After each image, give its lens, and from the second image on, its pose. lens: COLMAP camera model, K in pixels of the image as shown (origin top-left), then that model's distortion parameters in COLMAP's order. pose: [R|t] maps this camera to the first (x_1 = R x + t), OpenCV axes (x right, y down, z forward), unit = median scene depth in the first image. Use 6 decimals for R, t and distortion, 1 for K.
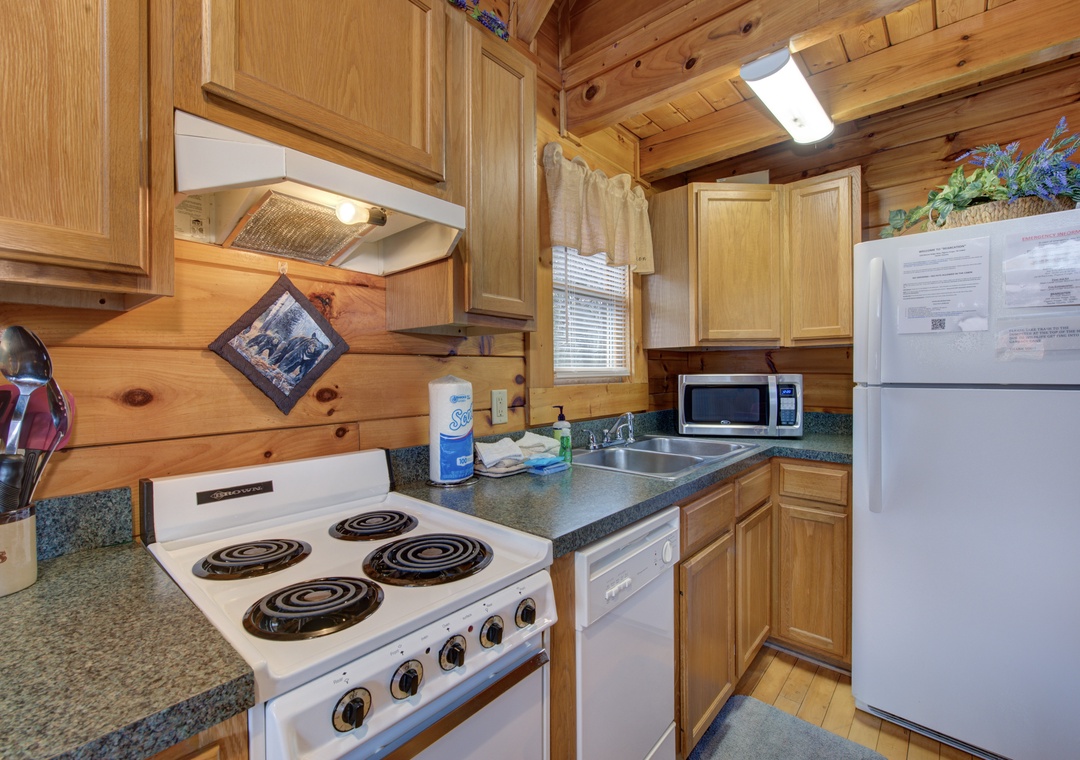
lens RADIAL K [[468.9, 0, 542.2], [0, 468.9, 380.3], [0, 0, 1]] dist [0.007787, -0.004753]
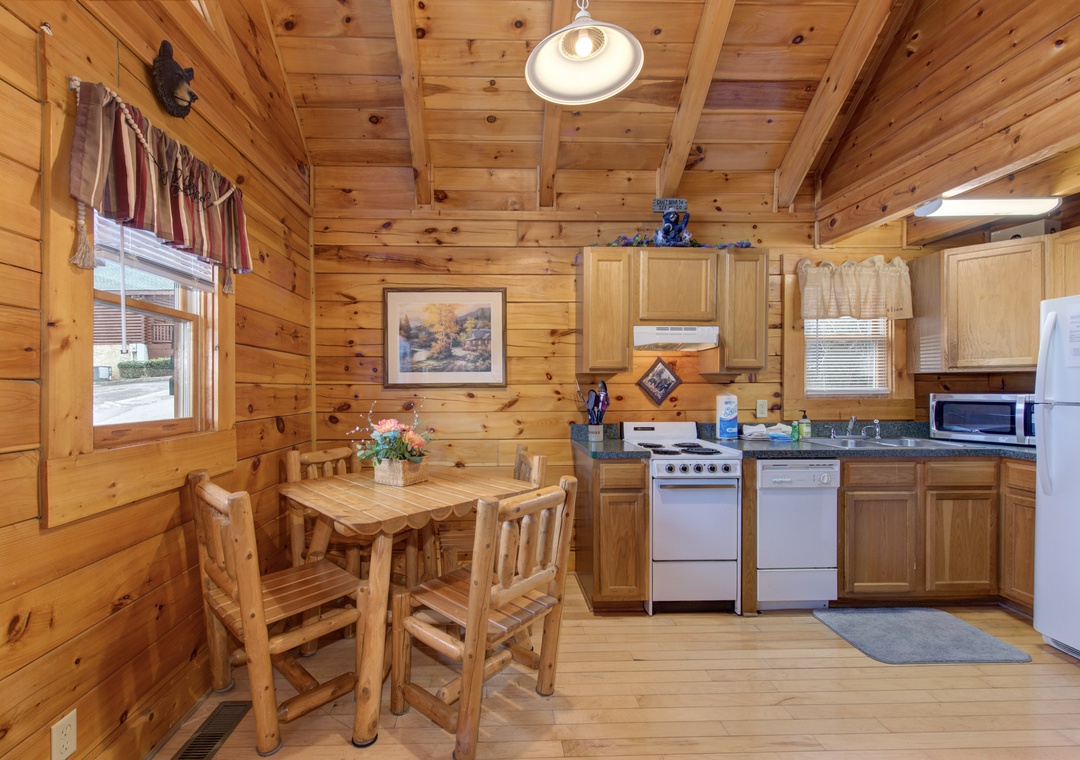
lens RADIAL K [[468.9, 0, 506.4], [0, 468.9, 391.7], [0, 0, 1]] dist [0.007787, -0.004753]
pose [[0.677906, 0.014401, -0.735008, 0.627043], [-0.013193, 0.999885, 0.007423, -0.014245], [0.735030, 0.004665, 0.678018, -1.100886]]
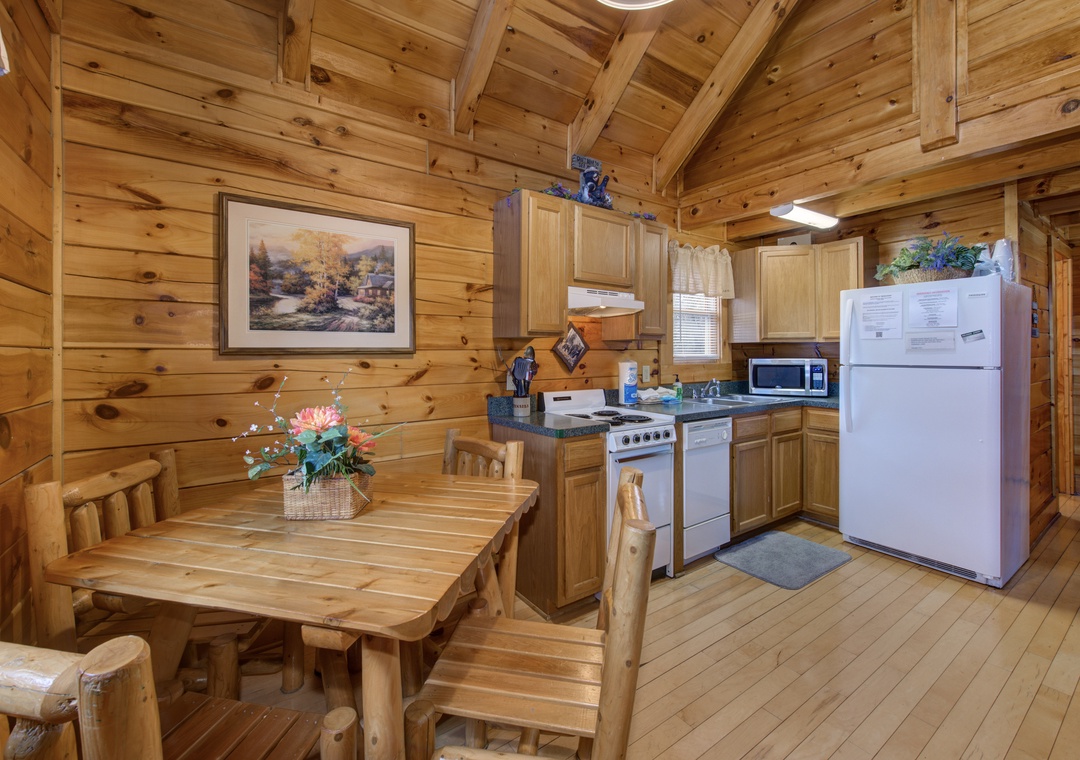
lens RADIAL K [[468.9, 0, 543.1], [0, 468.9, 351.2], [0, 0, 1]] dist [0.007787, -0.004753]
pose [[0.972520, 0.004626, -0.232773, -0.054198], [-0.008912, 0.999810, -0.017362, -0.004286], [0.232649, 0.018959, 0.972376, -1.125706]]
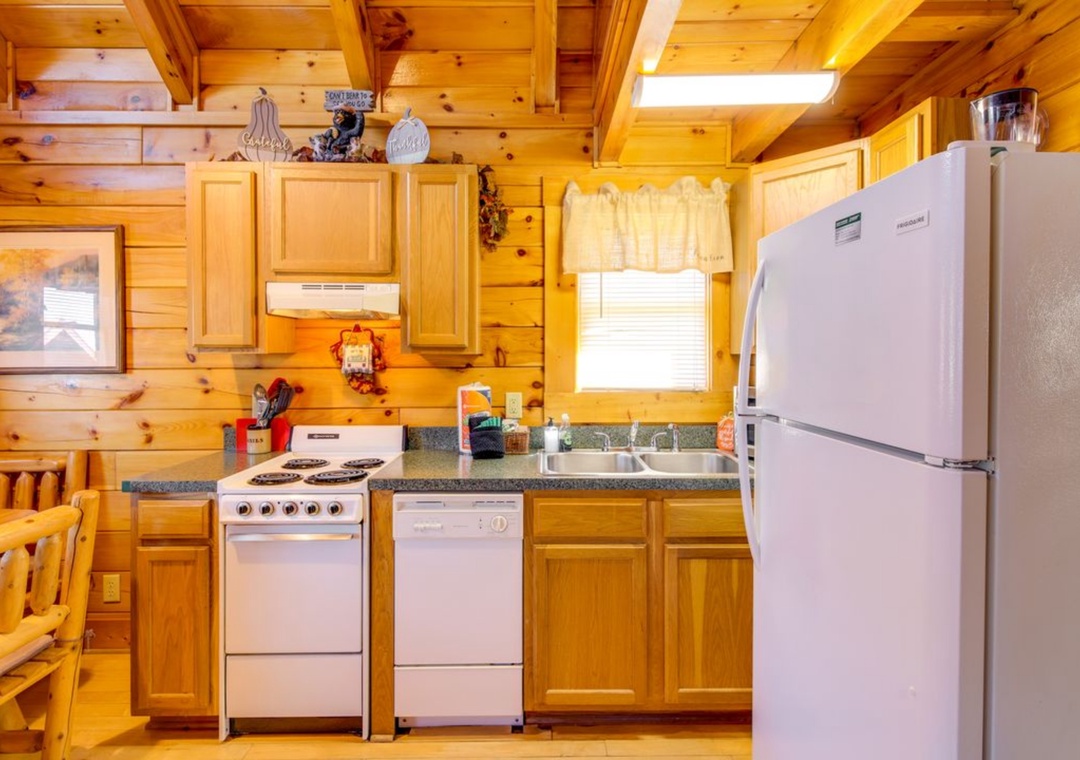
lens RADIAL K [[559.1, 0, 547.9], [0, 559.1, 362.0], [0, 0, 1]] dist [0.011679, -0.009940]
pose [[0.668374, 0.017238, -0.743626, 1.142350], [-0.015163, 0.999839, 0.009549, -0.082301], [0.743671, 0.004893, 0.668528, 0.038099]]
